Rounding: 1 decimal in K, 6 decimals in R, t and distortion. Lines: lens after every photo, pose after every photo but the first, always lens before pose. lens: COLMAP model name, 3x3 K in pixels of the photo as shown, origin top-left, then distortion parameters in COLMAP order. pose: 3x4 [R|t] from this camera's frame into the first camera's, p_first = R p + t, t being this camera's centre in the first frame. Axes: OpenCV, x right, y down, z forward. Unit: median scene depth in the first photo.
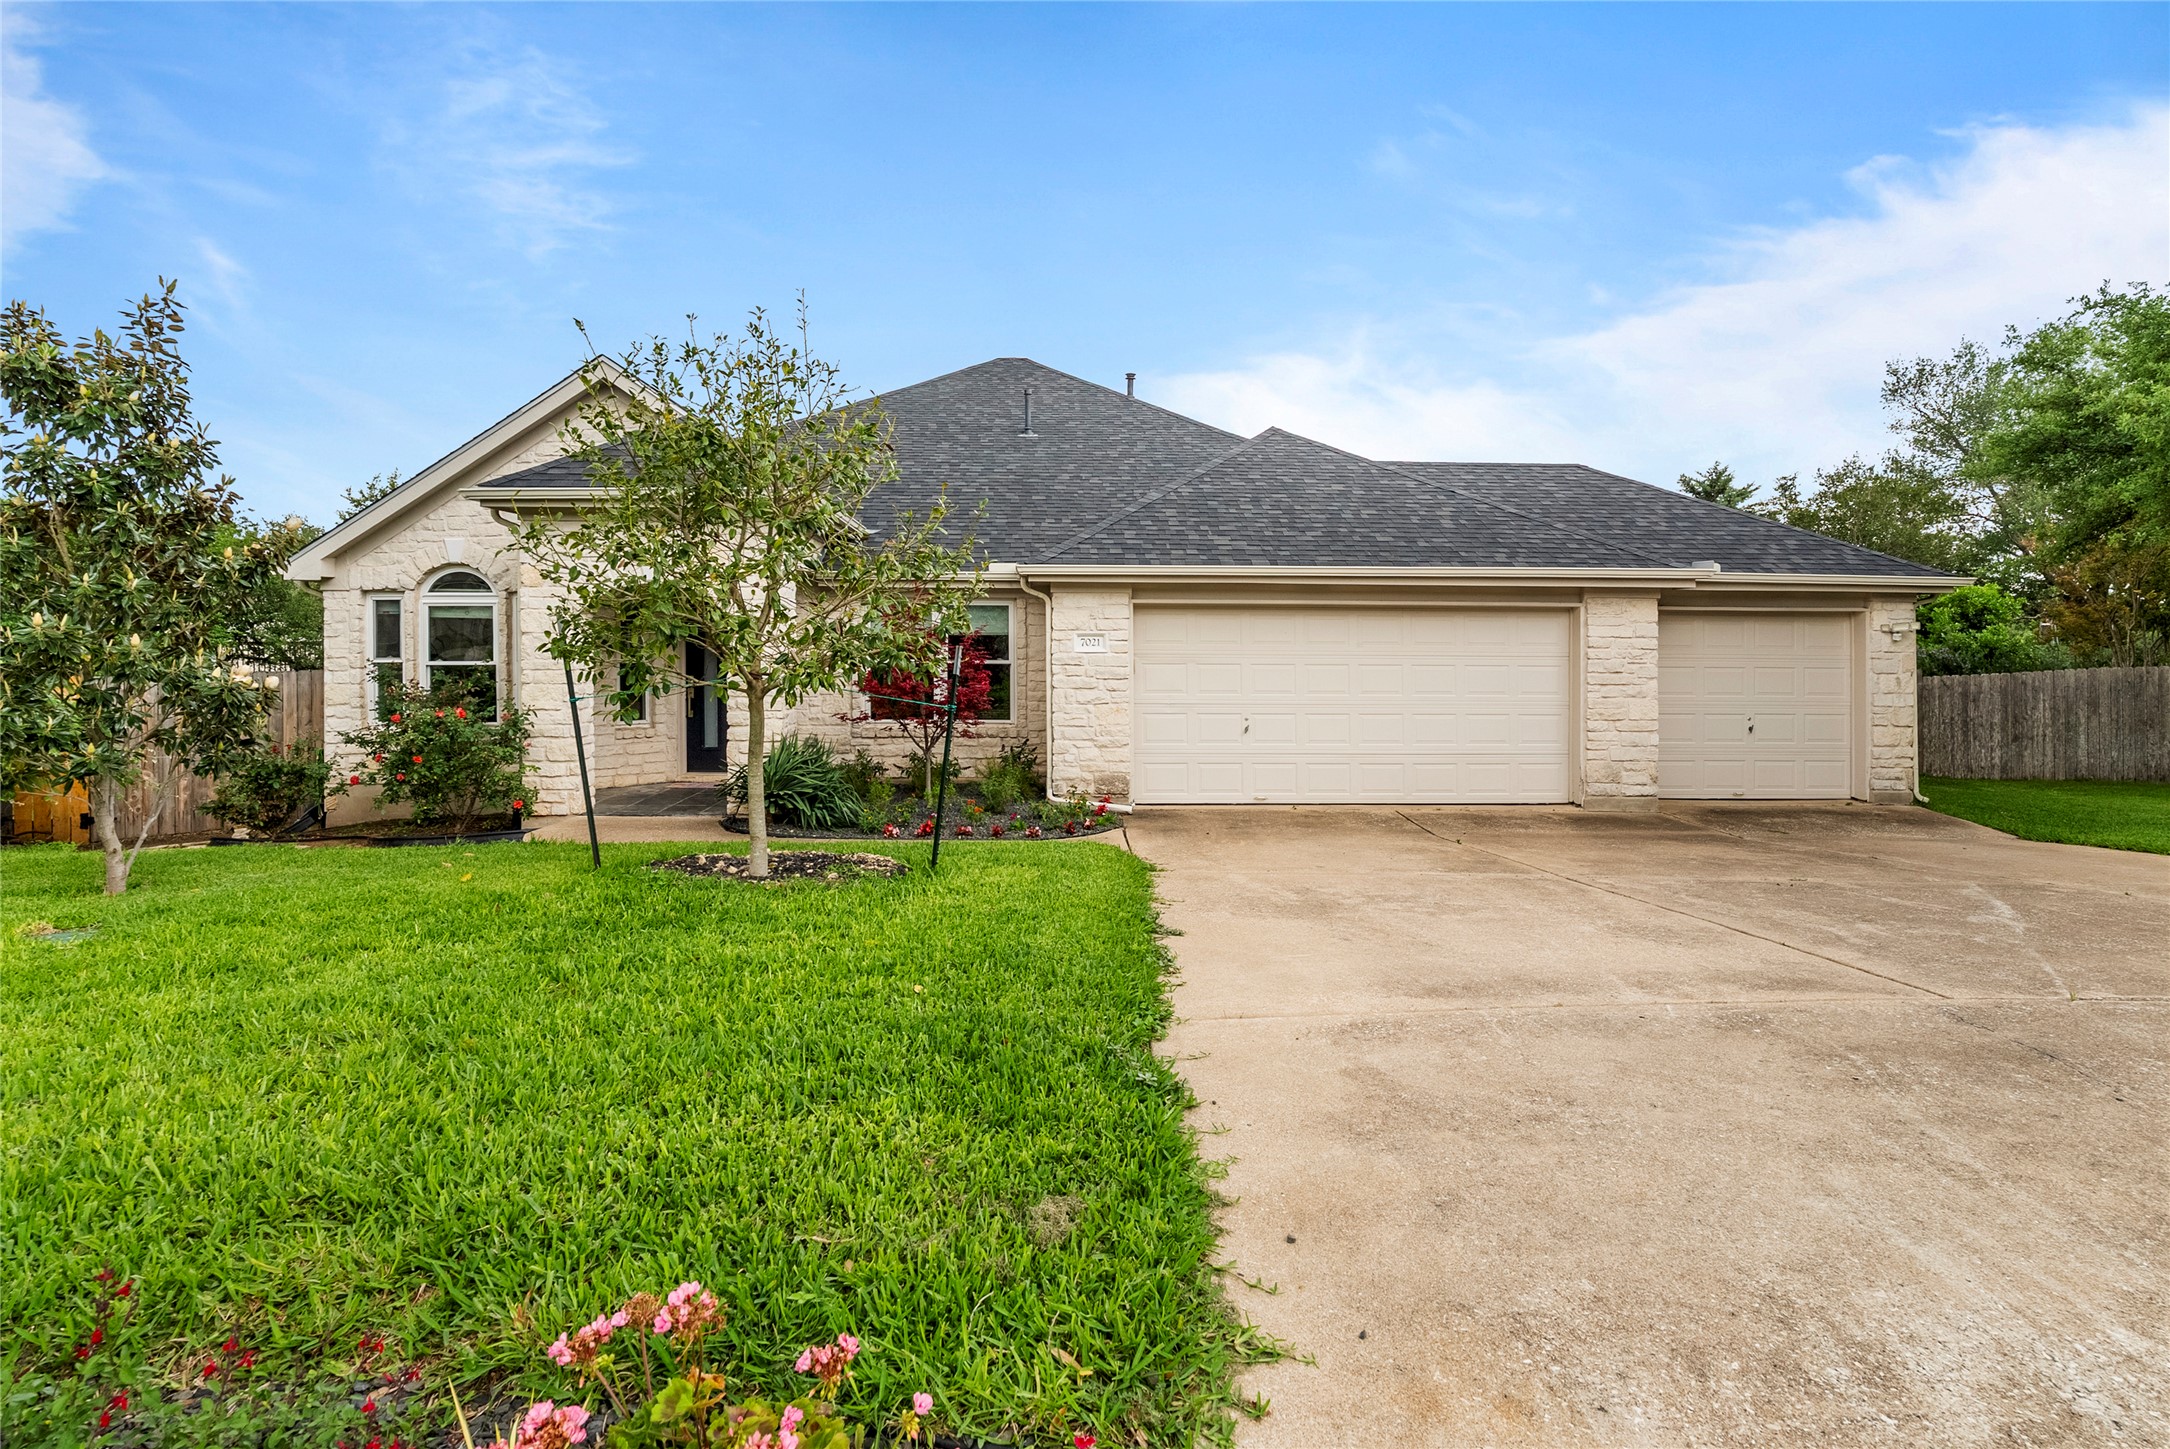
lens RADIAL K [[1099.3, 0, 1063.4], [0, 1099.3, 649.6], [0, 0, 1]] dist [-0.003810, 0.000095]
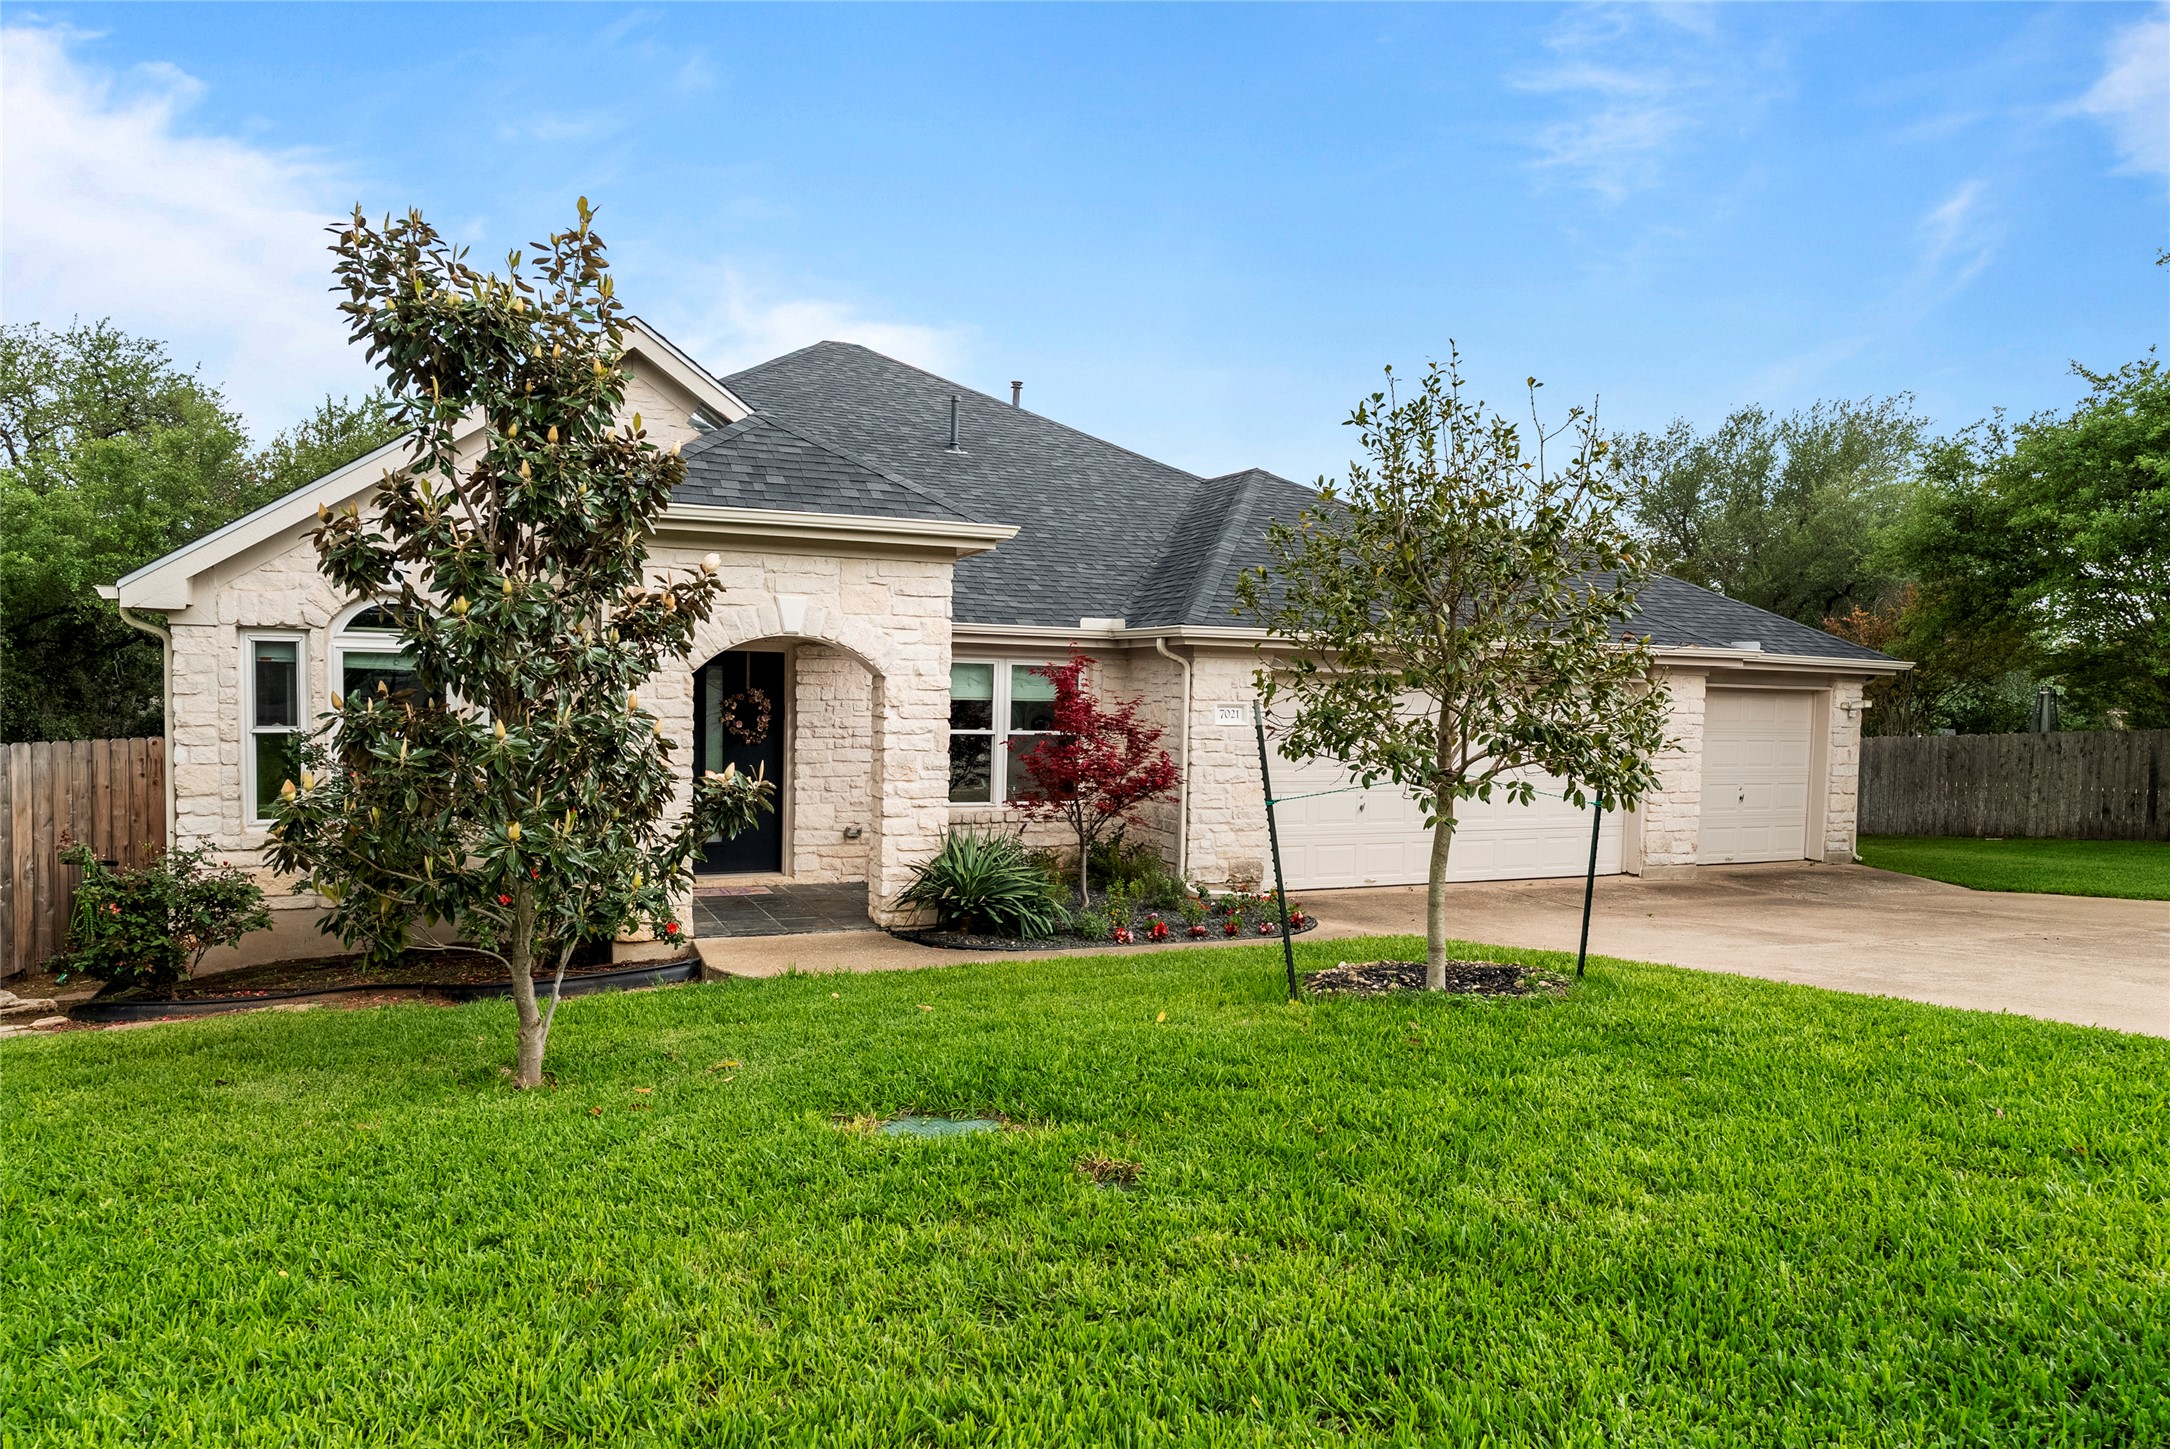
lens RADIAL K [[1329.3, 0, 1082.5], [0, 1329.3, 763.1], [0, 0, 1]] dist [0.003698, -0.000068]
pose [[0.925996, -0.006157, 0.377483, -0.468552], [-0.013081, 0.998743, 0.048380, -0.016358], [-0.377306, -0.049737, 0.924752, 0.046243]]
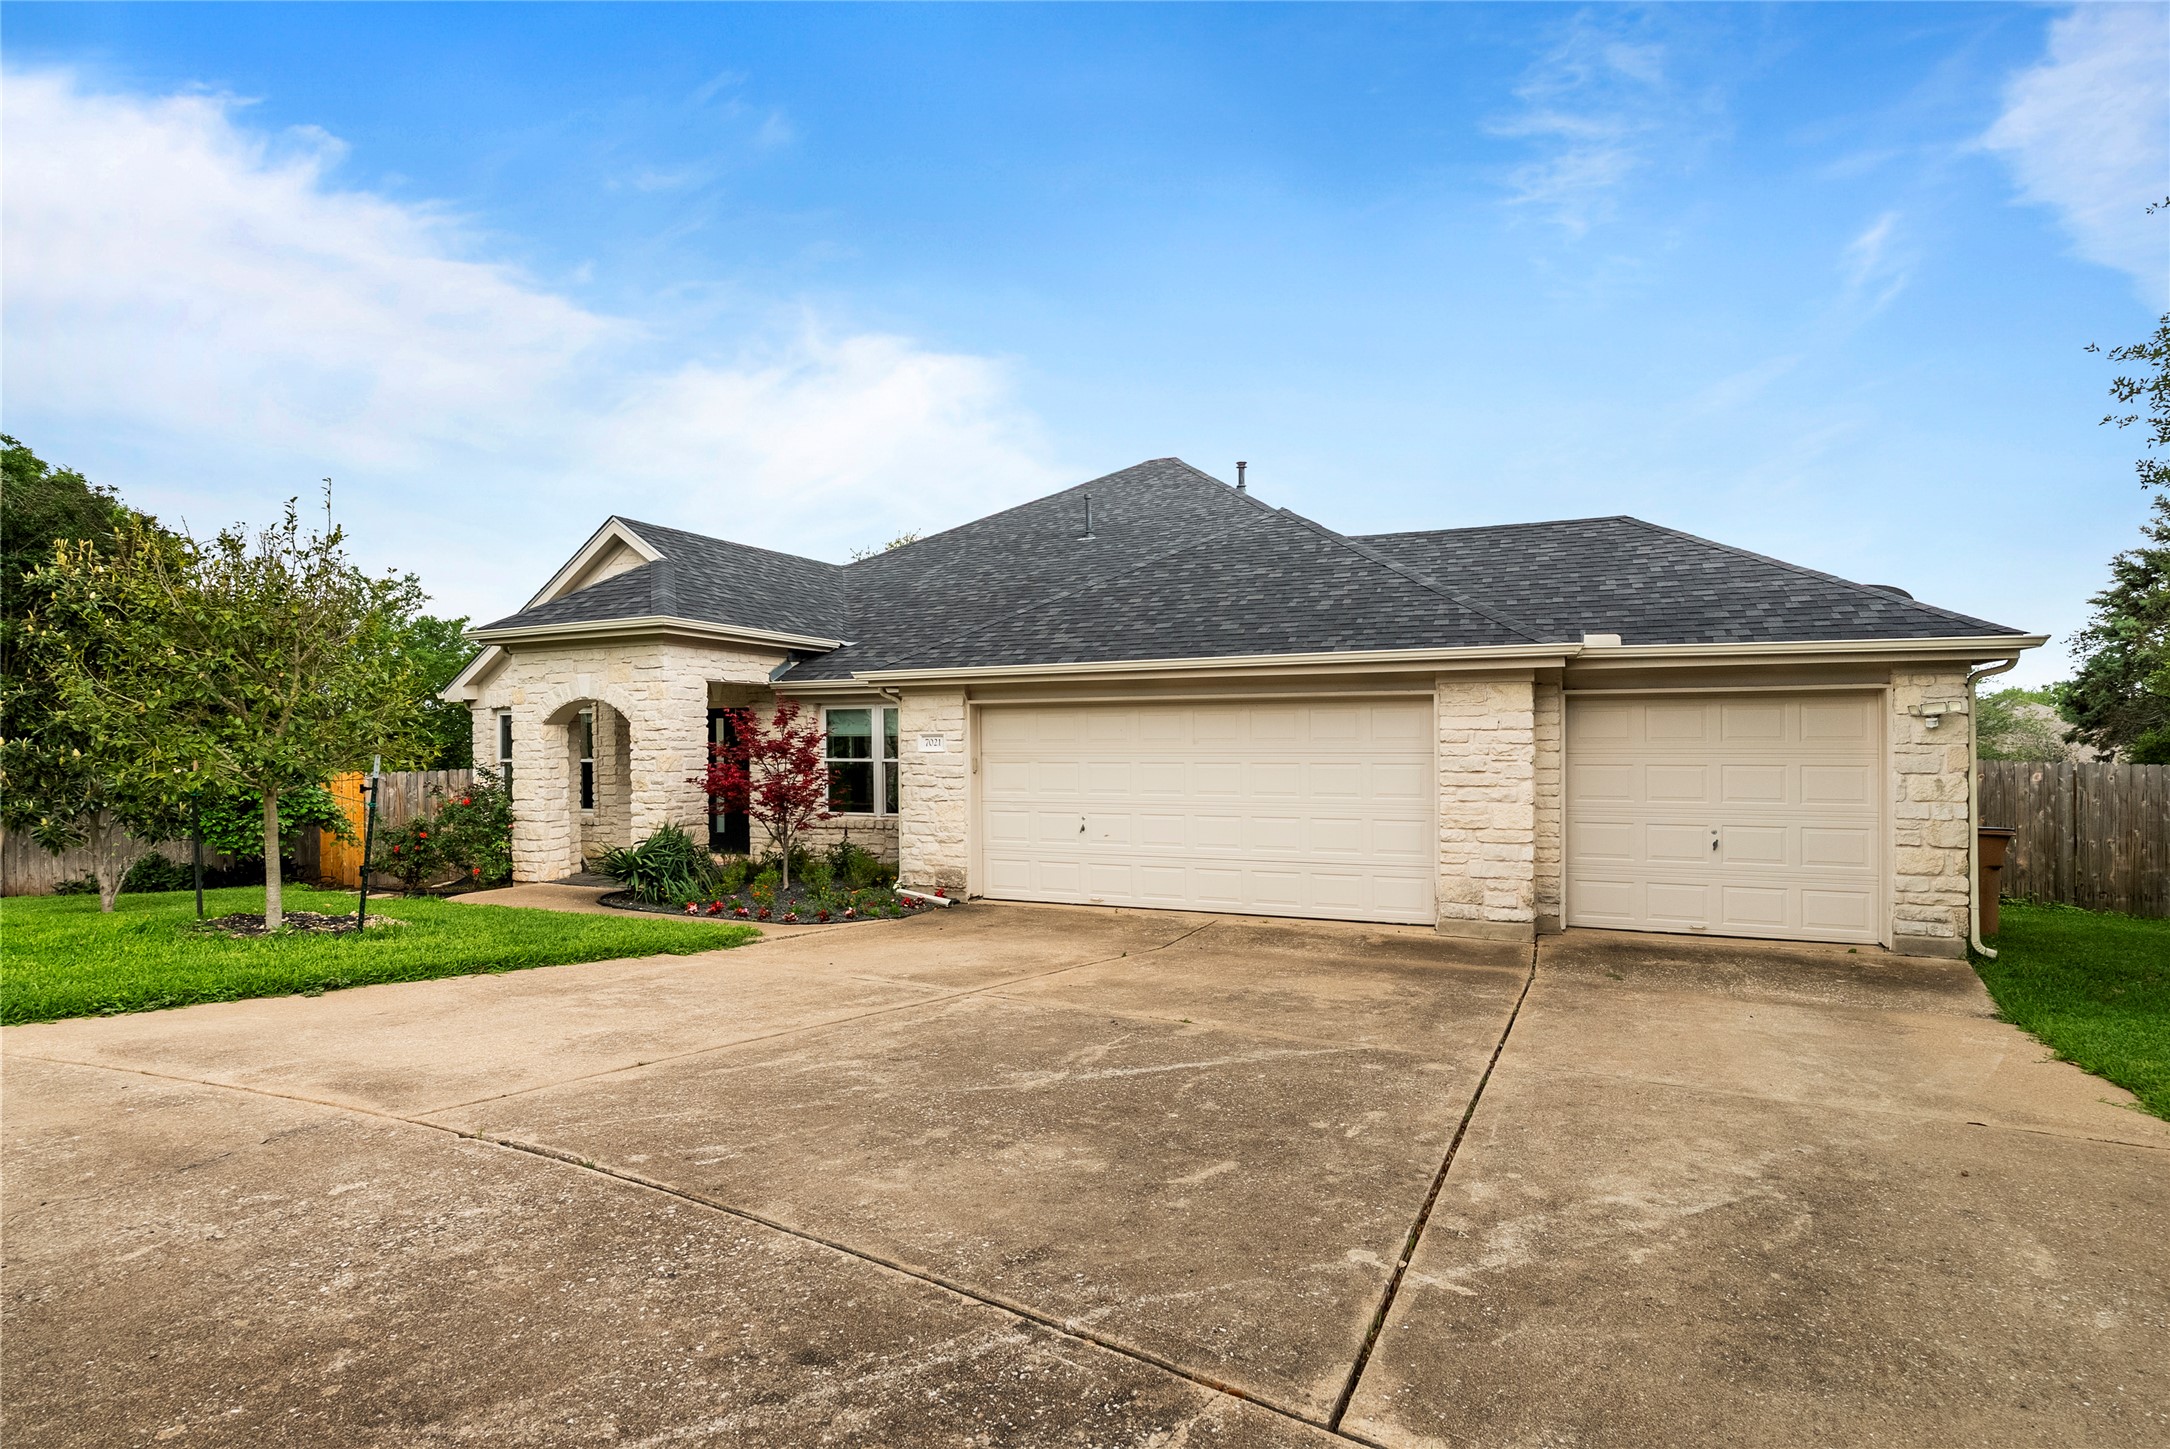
lens RADIAL K [[1099.3, 0, 1049.8], [0, 1099.3, 710.7], [0, 0, 1]] dist [-0.003810, 0.000095]
pose [[0.896237, -0.023399, -0.442958, 0.565647], [0.009386, 0.999384, -0.033801, -0.000287], [0.443476, 0.026136, 0.895905, 0.100622]]
